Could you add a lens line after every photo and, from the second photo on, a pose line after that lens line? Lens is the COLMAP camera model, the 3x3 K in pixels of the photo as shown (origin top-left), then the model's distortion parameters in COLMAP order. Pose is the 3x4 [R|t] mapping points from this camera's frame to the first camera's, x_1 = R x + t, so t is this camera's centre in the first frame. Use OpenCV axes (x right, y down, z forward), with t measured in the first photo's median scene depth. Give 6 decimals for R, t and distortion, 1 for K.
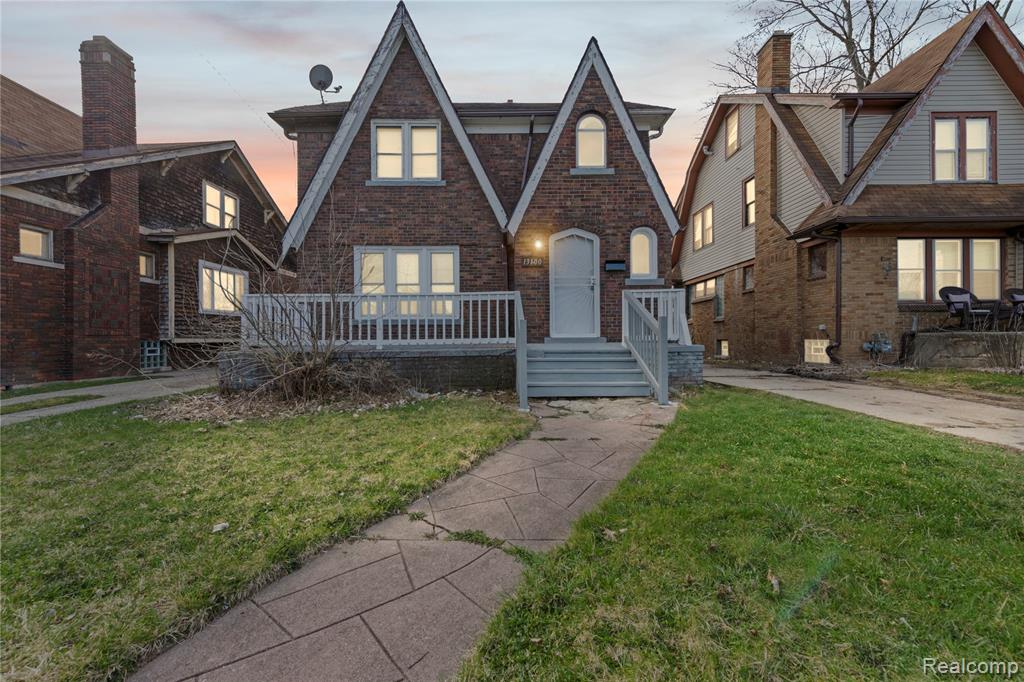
lens RADIAL K [[399.9, 0, 509.1], [0, 399.9, 334.7], [0, 0, 1]] dist [0.008246, -0.000341]
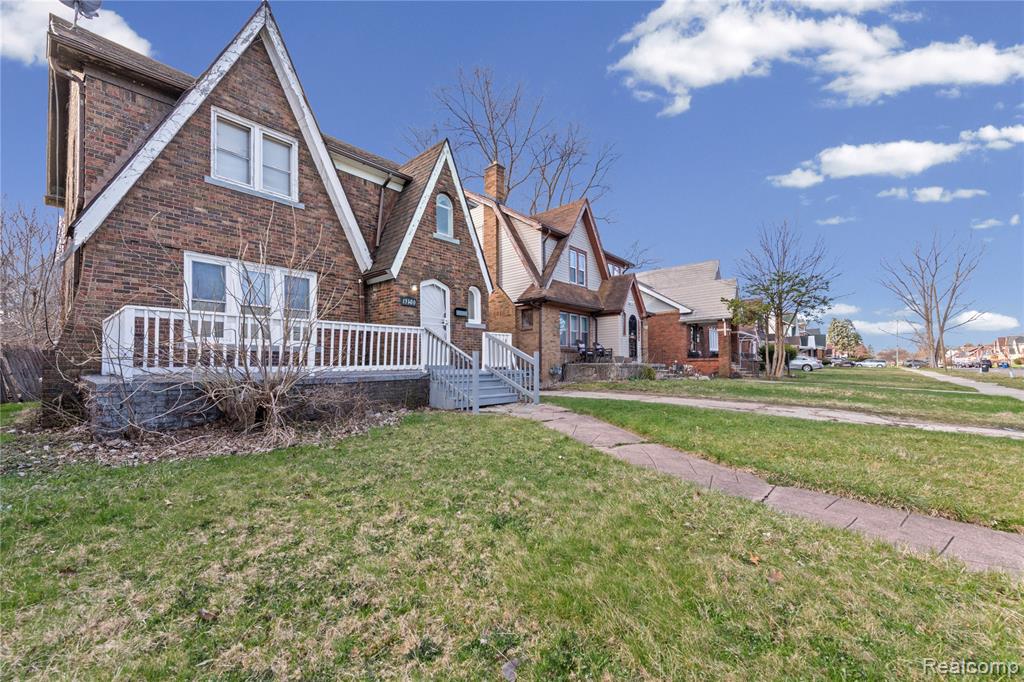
lens RADIAL K [[411.7, 0, 513.9], [0, 411.7, 356.9], [0, 0, 1]] dist [-0.000699, -0.000205]
pose [[0.649213, 0.018959, 0.760370, -0.584206], [-0.000504, 0.999700, -0.024496, 0.010853], [-0.760606, 0.015520, 0.649028, -0.032149]]
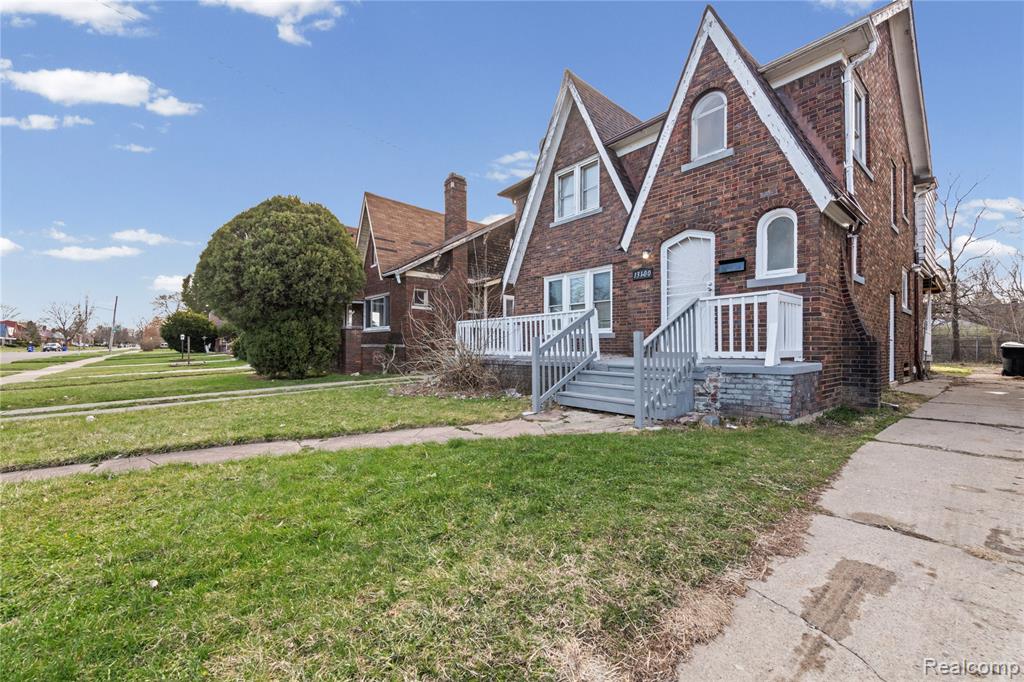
lens RADIAL K [[402.9, 0, 512.0], [0, 402.9, 341.0], [0, 0, 1]] dist [0.009900, -0.000548]
pose [[0.639587, -0.001800, -0.768716, 0.533220], [-0.006981, 0.999942, -0.008150, -0.007270], [0.768687, 0.010579, 0.639538, 0.109024]]
